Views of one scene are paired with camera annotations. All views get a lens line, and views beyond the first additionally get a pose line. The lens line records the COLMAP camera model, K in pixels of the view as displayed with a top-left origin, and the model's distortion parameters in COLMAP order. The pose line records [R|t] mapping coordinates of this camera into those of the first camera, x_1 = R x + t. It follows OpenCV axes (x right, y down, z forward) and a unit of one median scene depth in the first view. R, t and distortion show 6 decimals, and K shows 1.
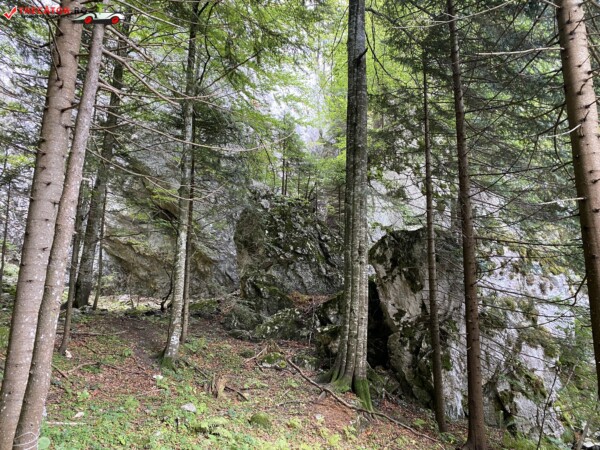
lens RADIAL K [[458.4, 0, 301.8], [0, 458.4, 224.4], [0, 0, 1]] dist [0.027256, -0.040070]
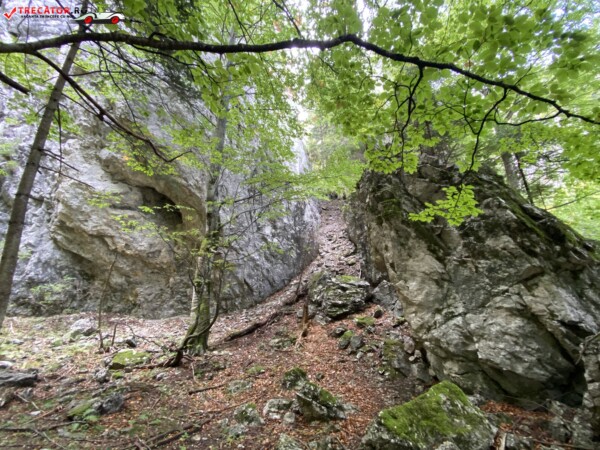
lens RADIAL K [[242.6, 0, 300.2], [0, 242.6, 225.0], [0, 0, 1]] dist [0.002482, -0.013534]
pose [[0.927945, 0.088787, 0.361987, -3.025676], [-0.048116, 0.991622, -0.119879, 0.724540], [-0.369598, 0.093824, 0.924443, 7.307451]]
